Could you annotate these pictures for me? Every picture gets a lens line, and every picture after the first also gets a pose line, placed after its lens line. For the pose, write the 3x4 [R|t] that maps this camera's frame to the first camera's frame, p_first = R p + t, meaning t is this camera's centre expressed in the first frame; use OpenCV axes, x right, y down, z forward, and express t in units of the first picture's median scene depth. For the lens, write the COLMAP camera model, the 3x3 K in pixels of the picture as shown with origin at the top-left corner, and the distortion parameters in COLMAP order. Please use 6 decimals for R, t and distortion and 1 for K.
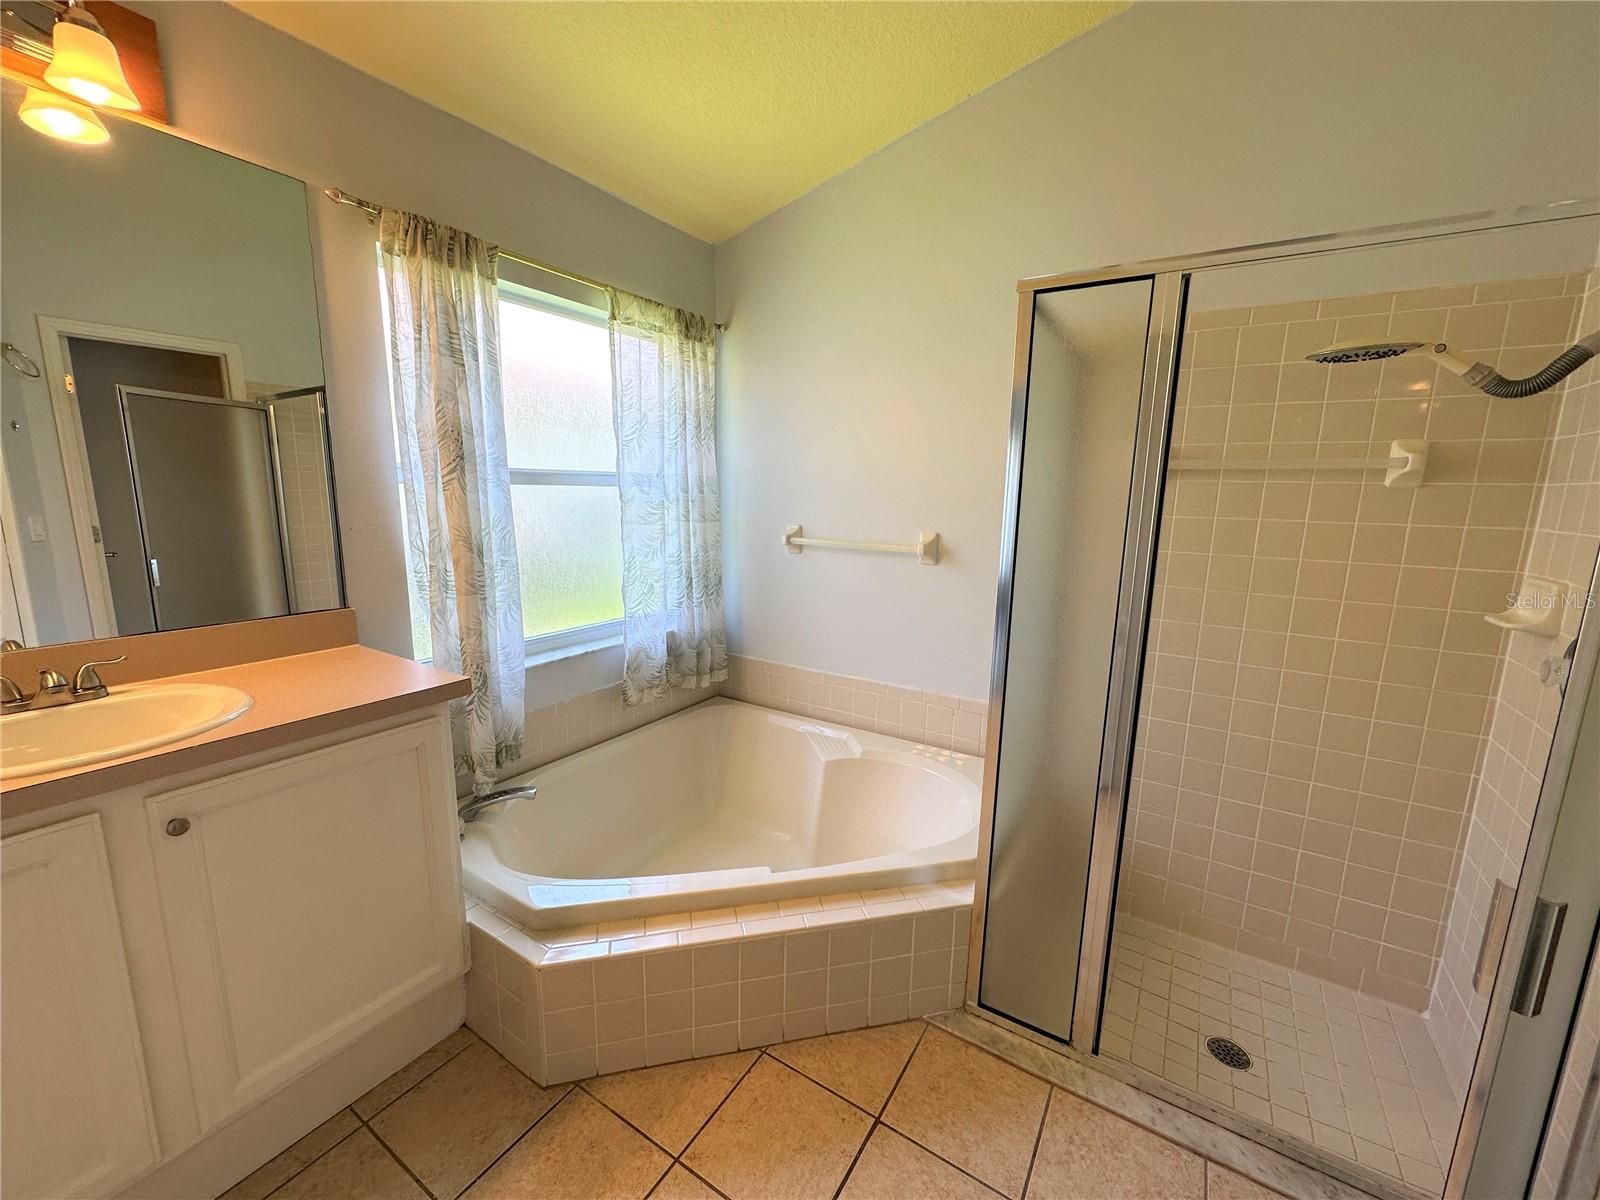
lens RADIAL K [[636.0, 0, 797.6], [0, 636.0, 601.2], [0, 0, 1]] dist [-0.001250, 0.000623]
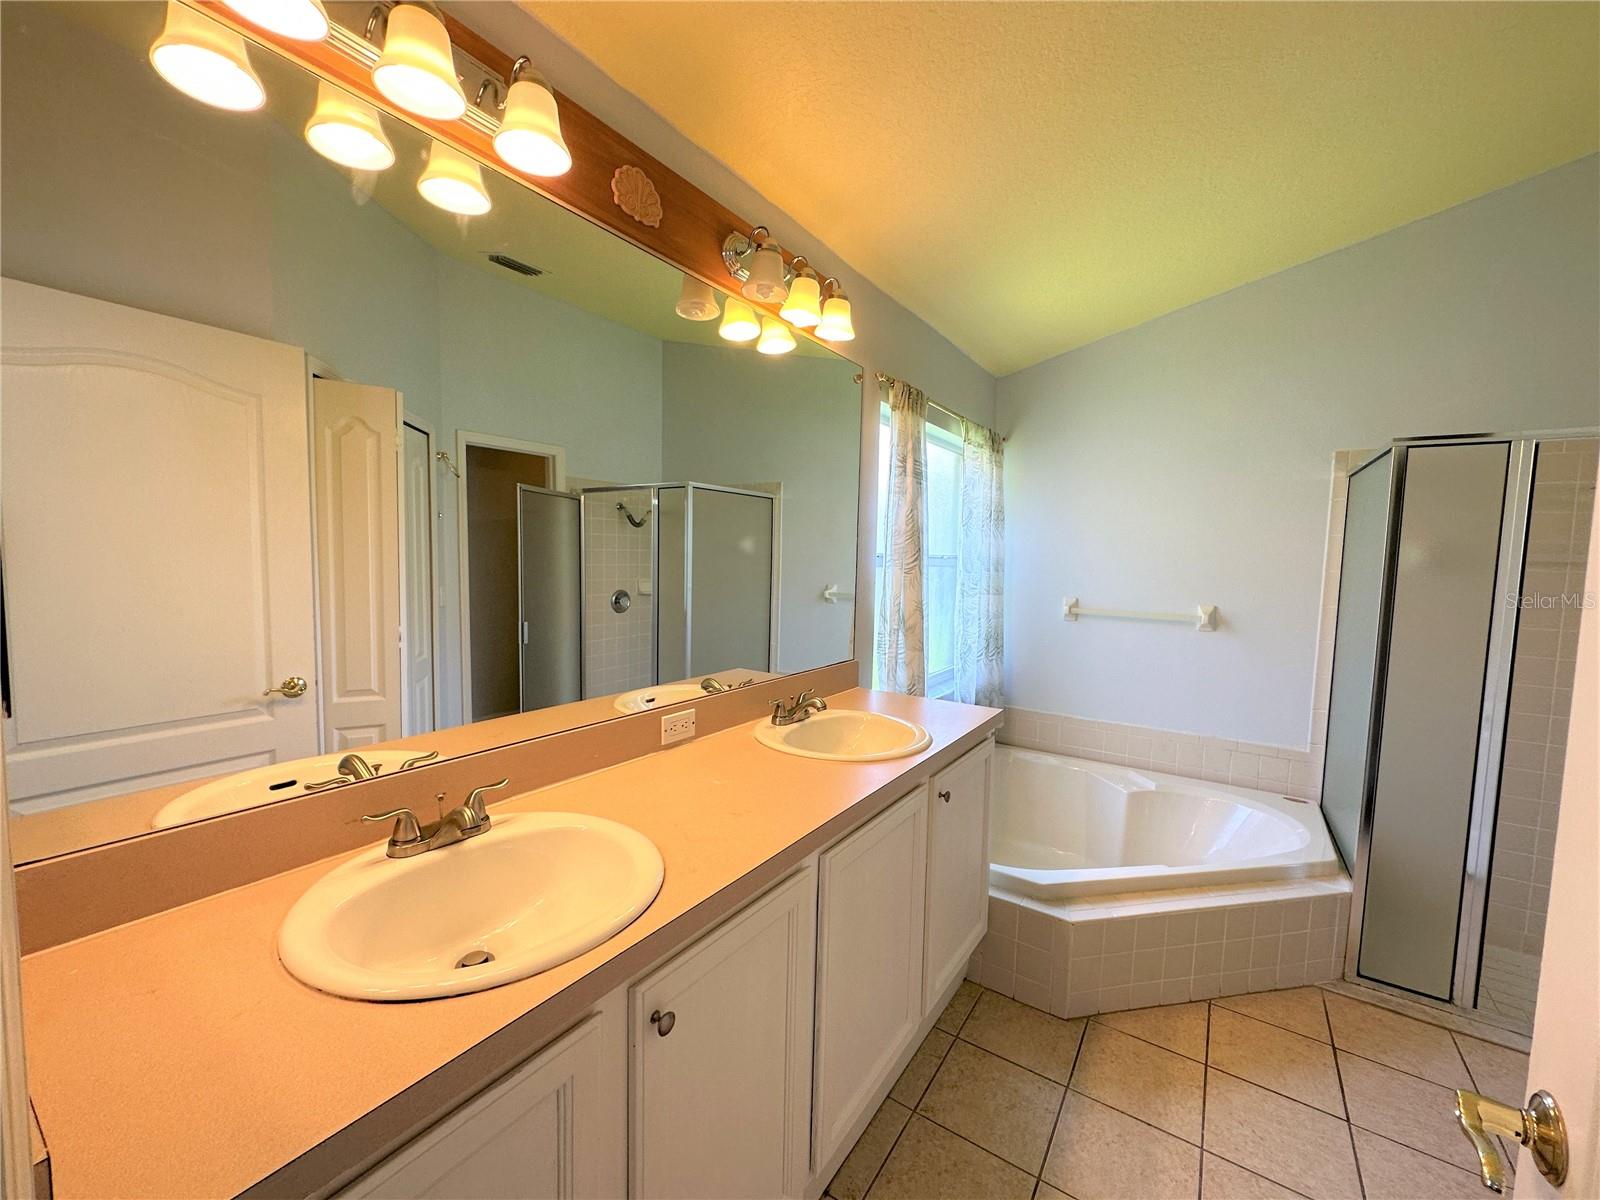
lens RADIAL K [[636.0, 0, 800.5], [0, 636.0, 601.8], [0, 0, 1]] dist [-0.001250, 0.000623]
pose [[0.999627, 0.007059, -0.026394, -0.567232], [-0.009672, 0.994917, -0.100228, 0.018059], [0.025552, 0.100446, 0.994614, -0.264623]]
